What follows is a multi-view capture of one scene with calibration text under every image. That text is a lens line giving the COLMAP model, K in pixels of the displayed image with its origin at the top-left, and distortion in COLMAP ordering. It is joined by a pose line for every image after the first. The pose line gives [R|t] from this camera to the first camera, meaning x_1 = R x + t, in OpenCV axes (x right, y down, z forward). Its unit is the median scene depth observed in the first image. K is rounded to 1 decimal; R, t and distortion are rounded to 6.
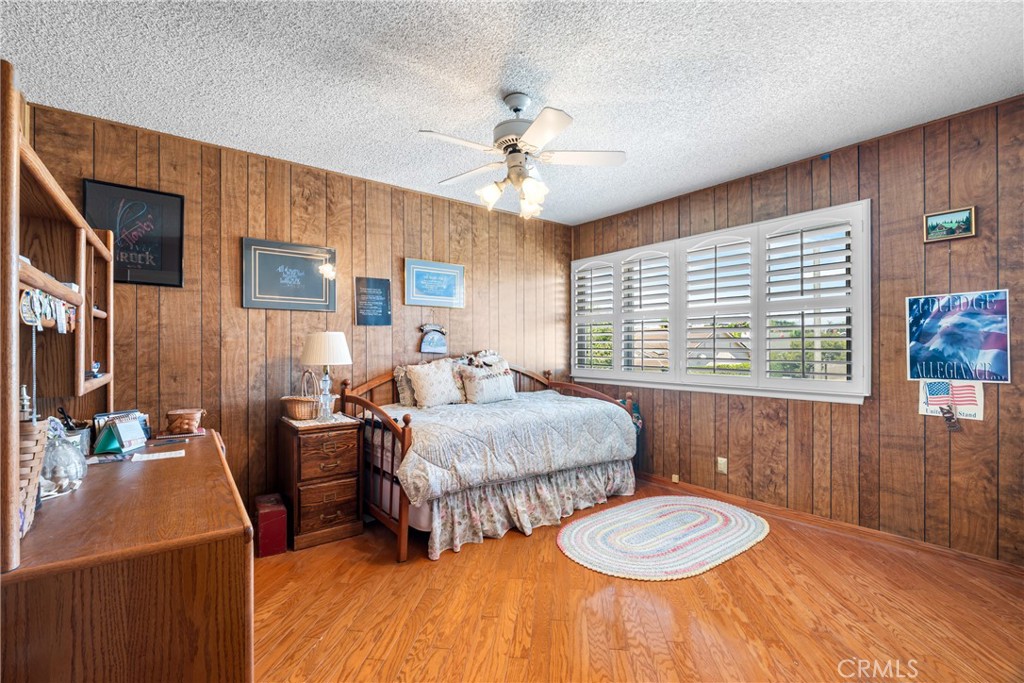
lens RADIAL K [[452.5, 0, 510.5], [0, 452.5, 348.1], [0, 0, 1]] dist [-0.009831, 0.002069]
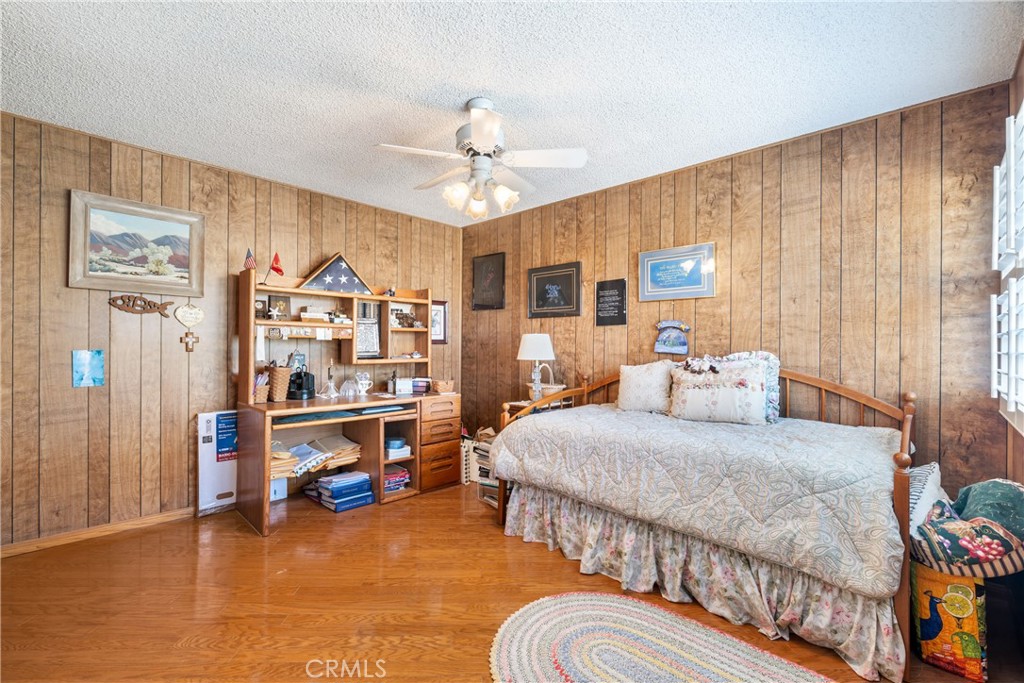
lens RADIAL K [[452.5, 0, 512.5], [0, 452.5, 345.0], [0, 0, 1]] dist [-0.009831, 0.002069]
pose [[0.151483, 0.000760, -0.988460, 0.713218], [-0.006105, 0.999981, -0.000166, -0.003564], [0.988441, 0.006060, 0.151485, 0.633113]]
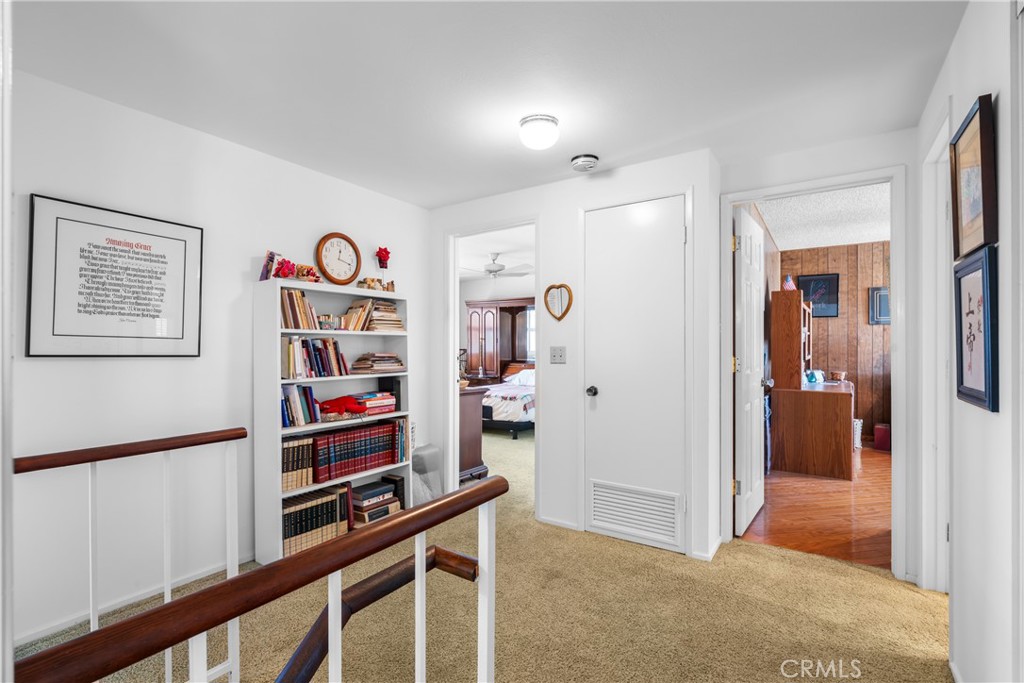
lens RADIAL K [[472.9, 0, 507.5], [0, 472.9, 344.6], [0, 0, 1]] dist [-0.007431, -0.000639]
pose [[0.315509, 0.001849, -0.948921, 0.709660], [-0.003059, 0.999995, 0.000931, -0.001582], [0.948918, 0.002609, 0.315513, -0.944584]]
